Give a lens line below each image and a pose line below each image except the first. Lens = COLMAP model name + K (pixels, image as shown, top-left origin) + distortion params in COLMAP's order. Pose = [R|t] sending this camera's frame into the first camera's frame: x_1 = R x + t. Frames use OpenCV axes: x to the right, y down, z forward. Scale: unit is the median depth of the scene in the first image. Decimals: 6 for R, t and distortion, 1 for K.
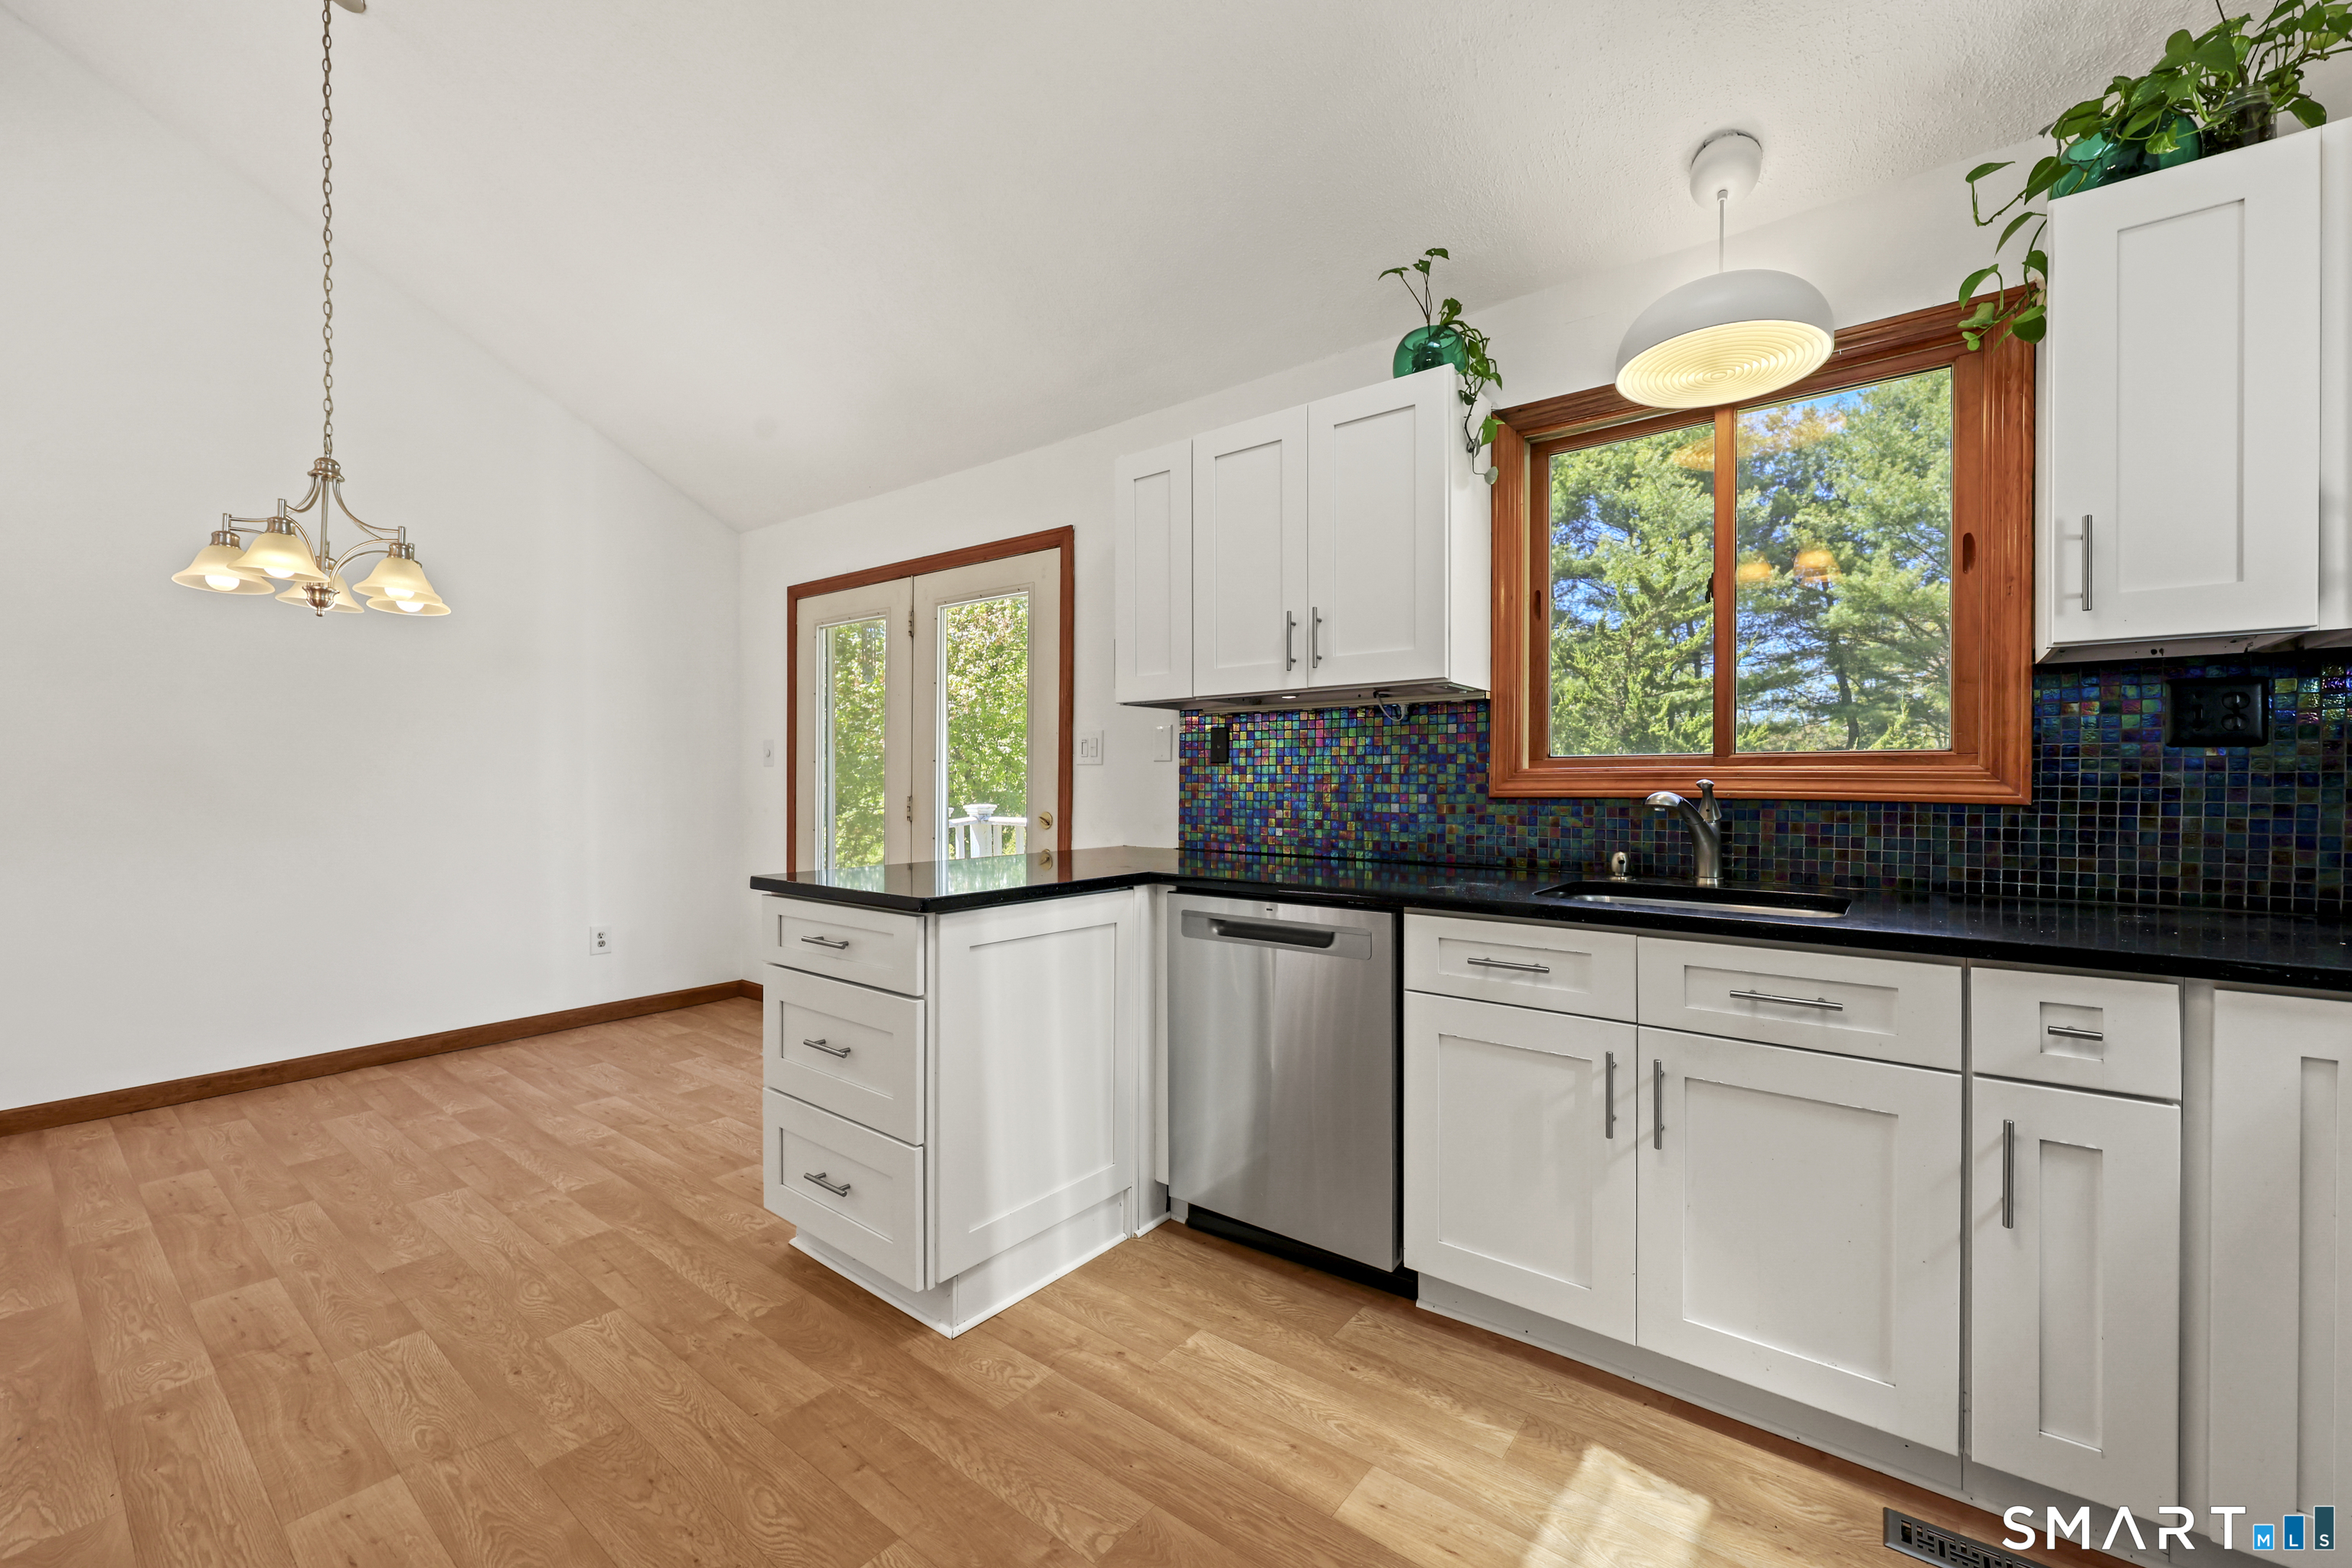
lens RADIAL K [[953.7, 0, 1176.0], [0, 953.7, 784.0], [0, 0, 1]] dist [0.000163, 0.000007]
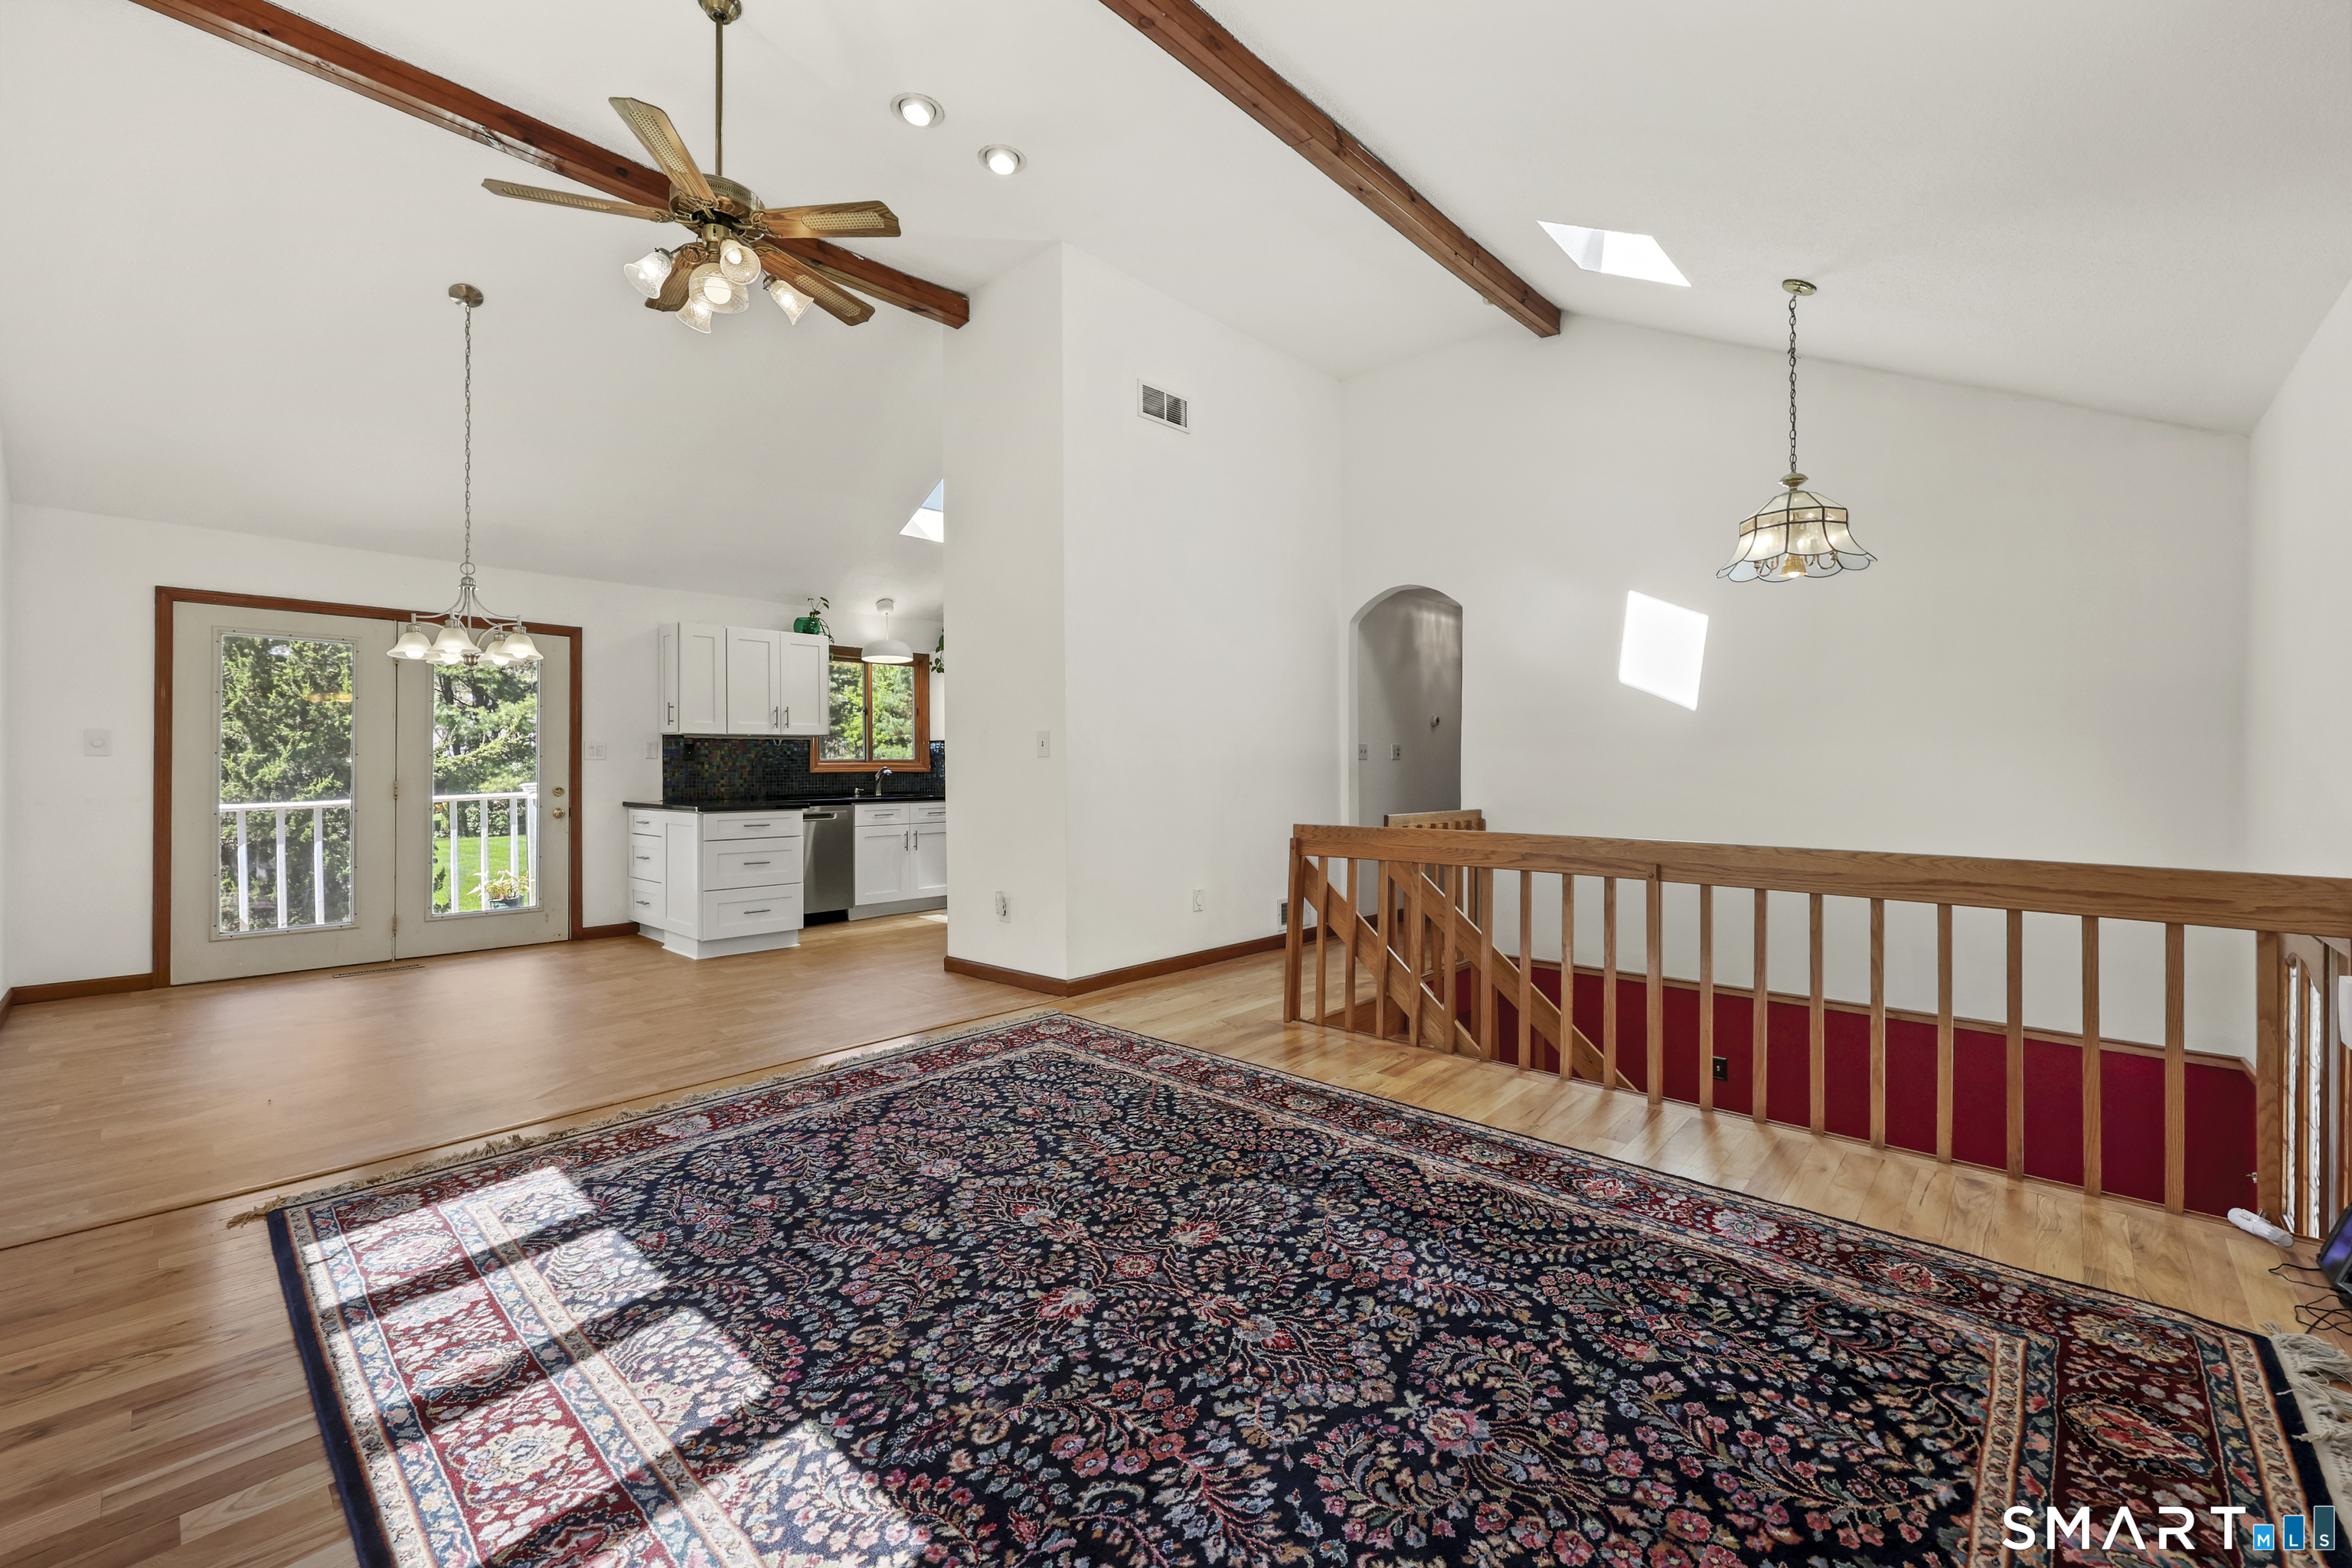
lens RADIAL K [[960.5, 0, 1170.7], [0, 960.5, 770.4], [0, 0, 1]] dist [0.000686, 0.000135]
pose [[0.091582, -0.003406, 0.995792, -2.399988], [0.008336, 0.999962, 0.002653, 0.004746], [-0.995763, 0.008058, 0.091607, -0.366805]]
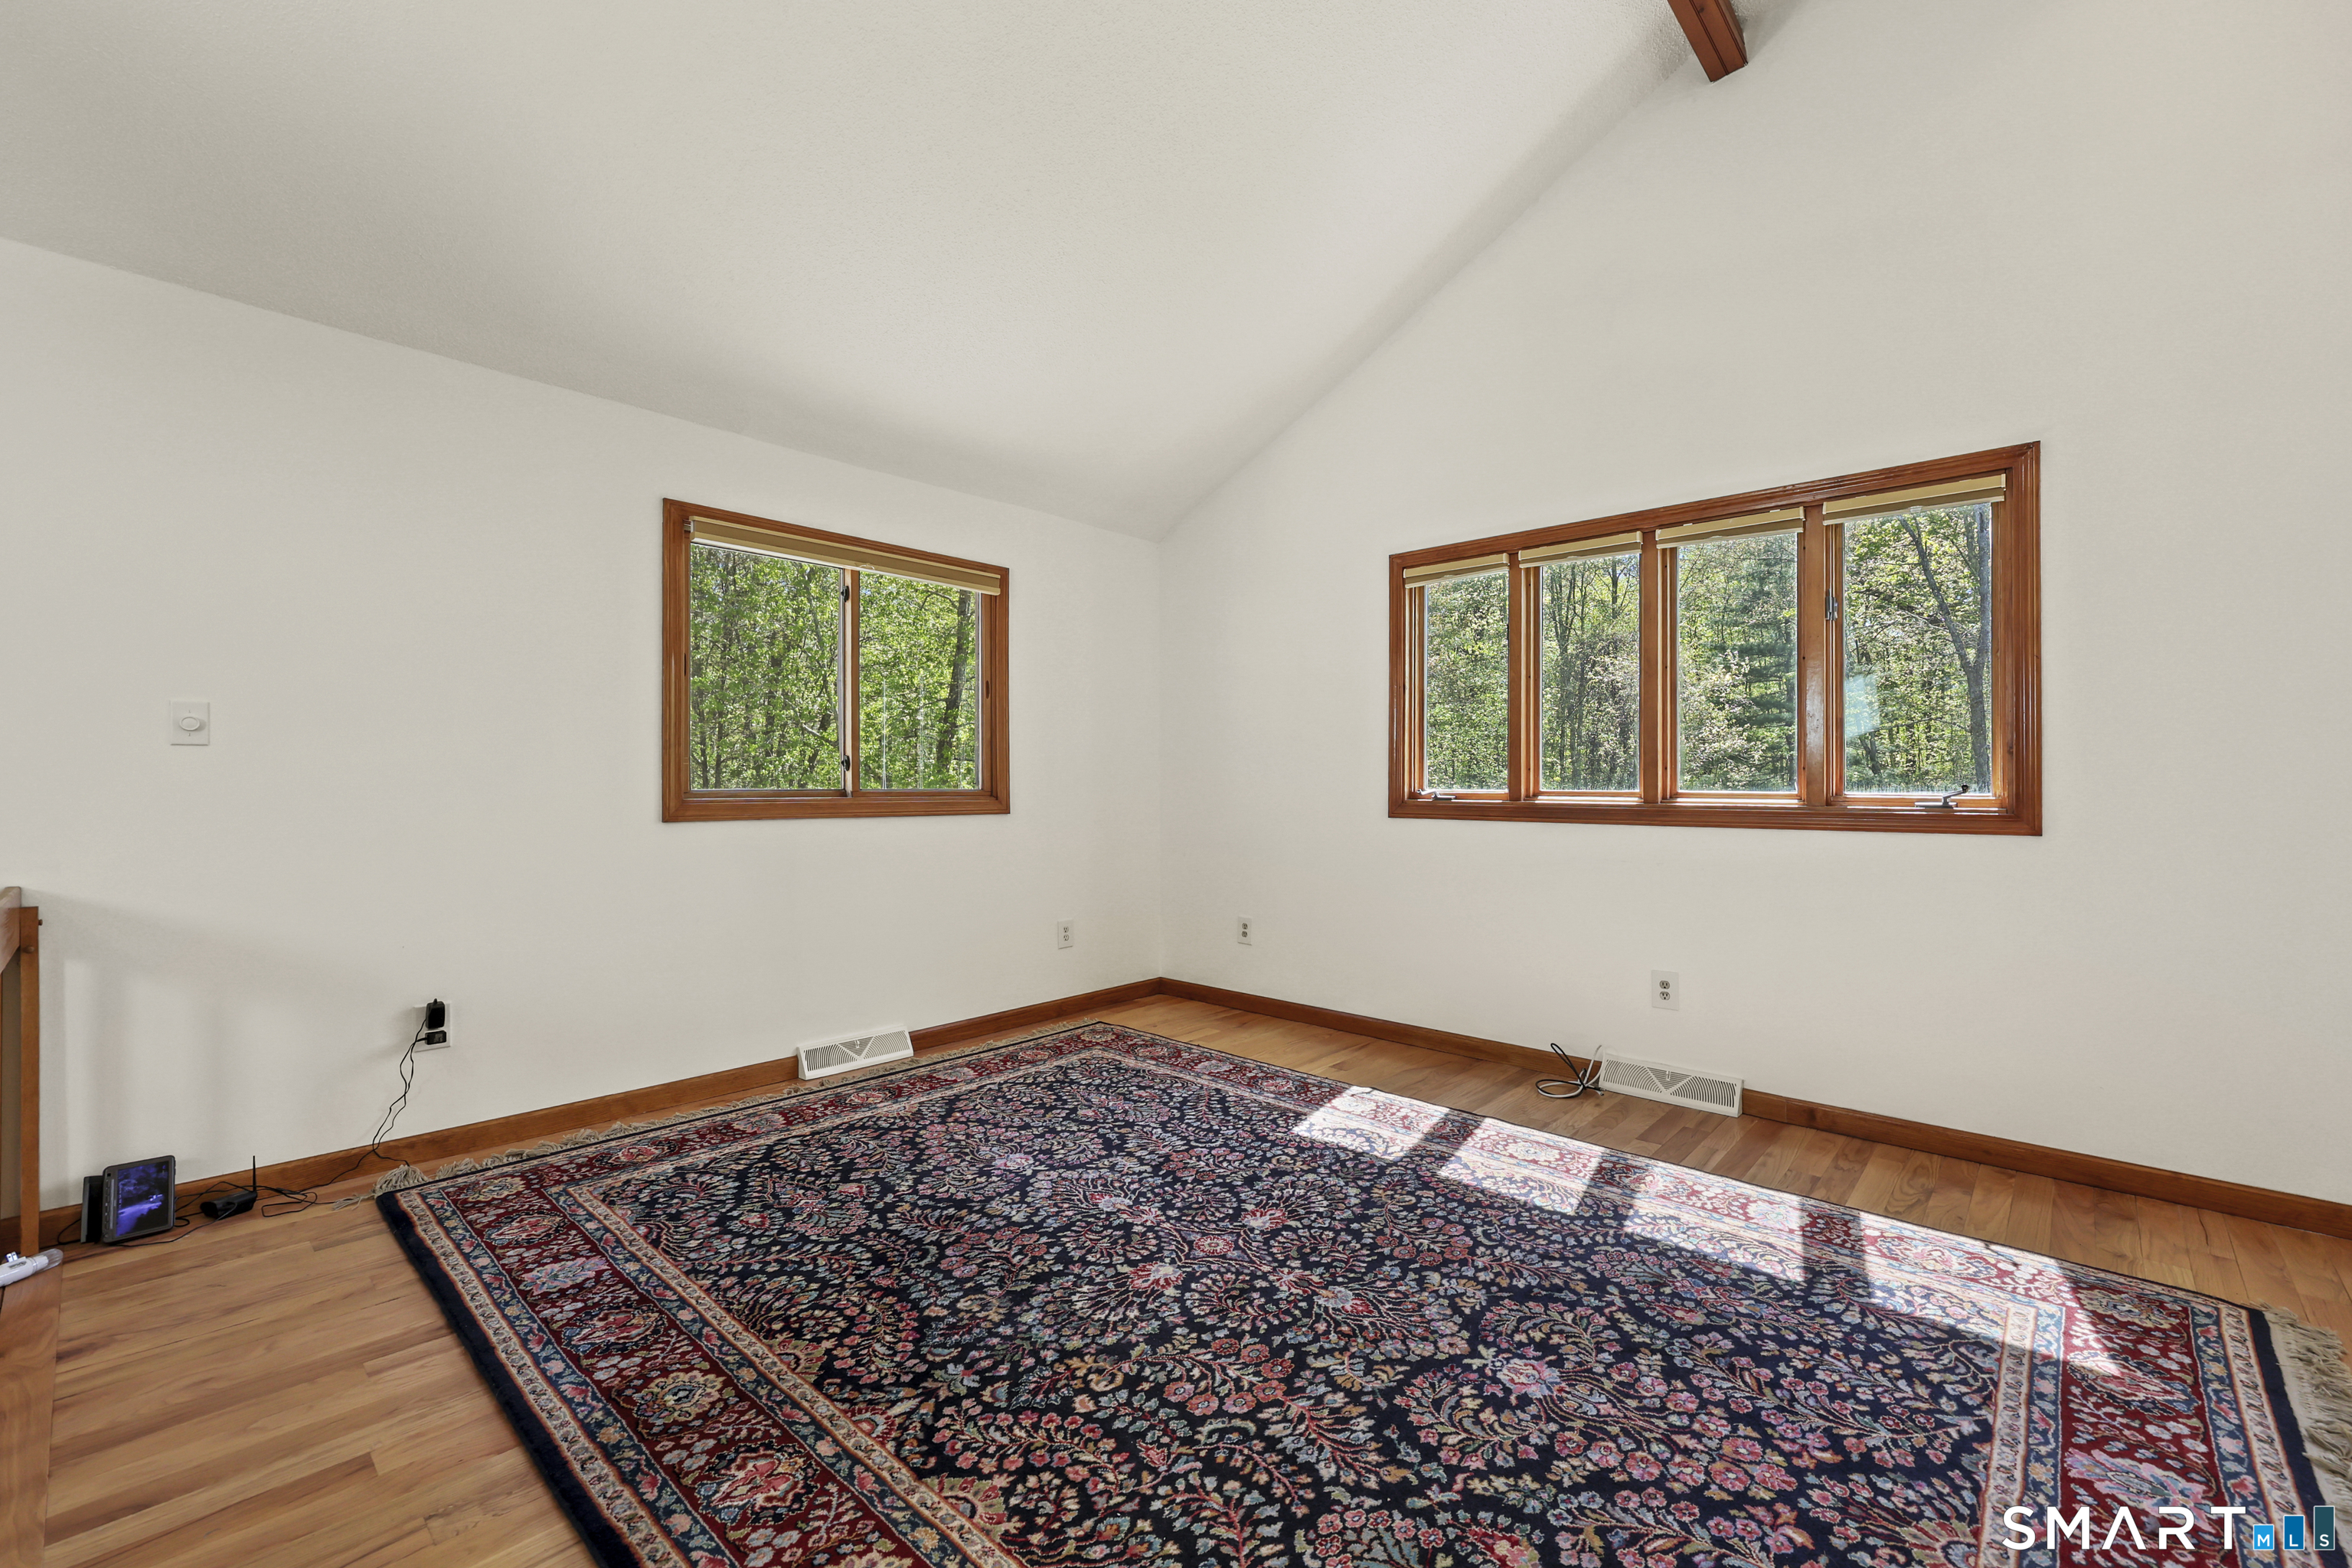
lens RADIAL K [[977.2, 0, 1189.9], [0, 977.2, 778.2], [0, 0, 1]] dist [0.000882, 0.000263]
pose [[-0.068650, -0.000868, -0.997640, -0.686040], [-0.008514, 0.999964, -0.000285, 0.003871], [0.997604, 0.008475, -0.068655, -0.221093]]
